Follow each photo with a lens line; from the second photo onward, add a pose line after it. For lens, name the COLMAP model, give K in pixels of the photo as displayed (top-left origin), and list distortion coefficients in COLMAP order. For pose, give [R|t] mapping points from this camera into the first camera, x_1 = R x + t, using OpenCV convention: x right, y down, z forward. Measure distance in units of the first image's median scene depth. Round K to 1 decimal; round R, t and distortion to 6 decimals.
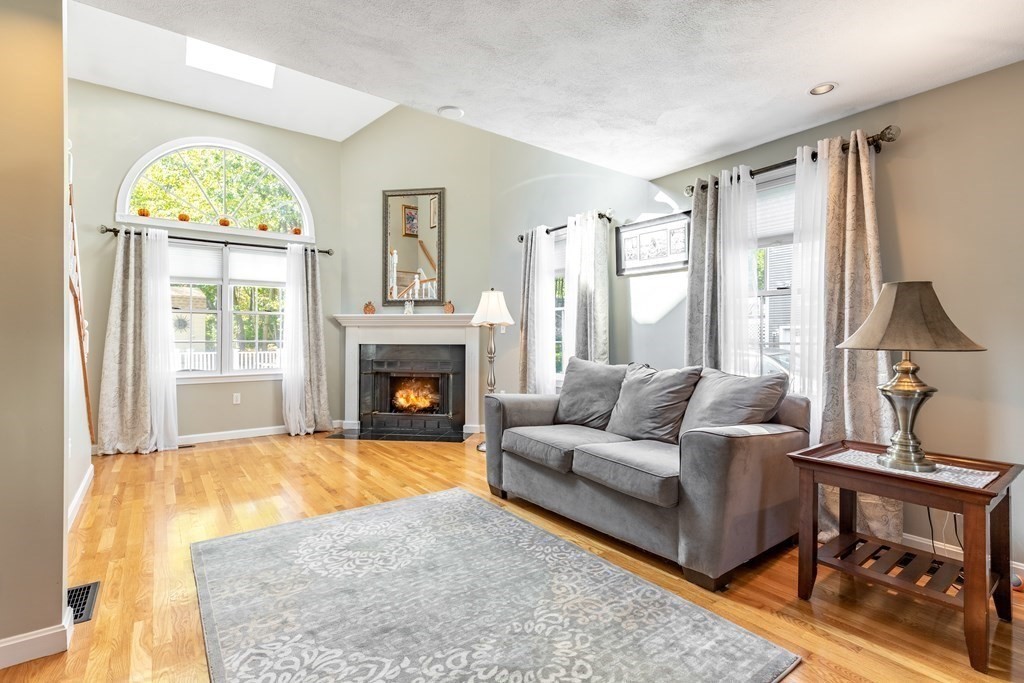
lens RADIAL K [[473.4, 0, 501.2], [0, 473.4, 337.9], [0, 0, 1]] dist [0.003137, 0.000278]
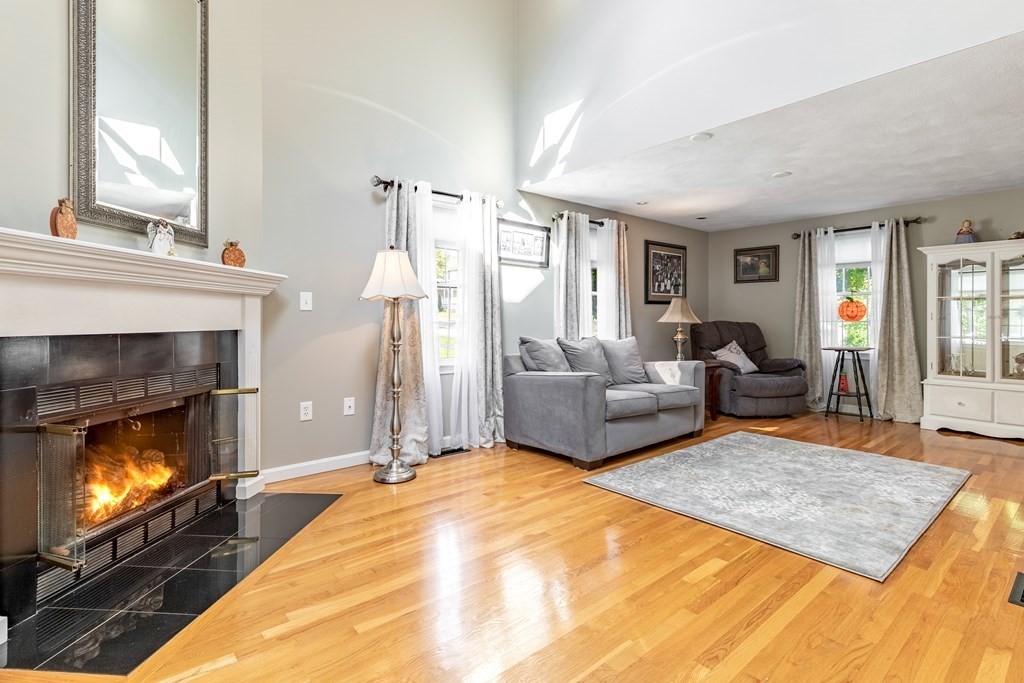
lens RADIAL K [[484.6, 0, 509.0], [0, 484.6, 320.5], [0, 0, 1]] dist [0.001521, 0.000009]
pose [[-0.068313, -0.002888, 0.997660, -0.684416], [-0.002127, 0.999994, 0.002749, 0.001895], [-0.997662, -0.001934, -0.068319, 0.811450]]
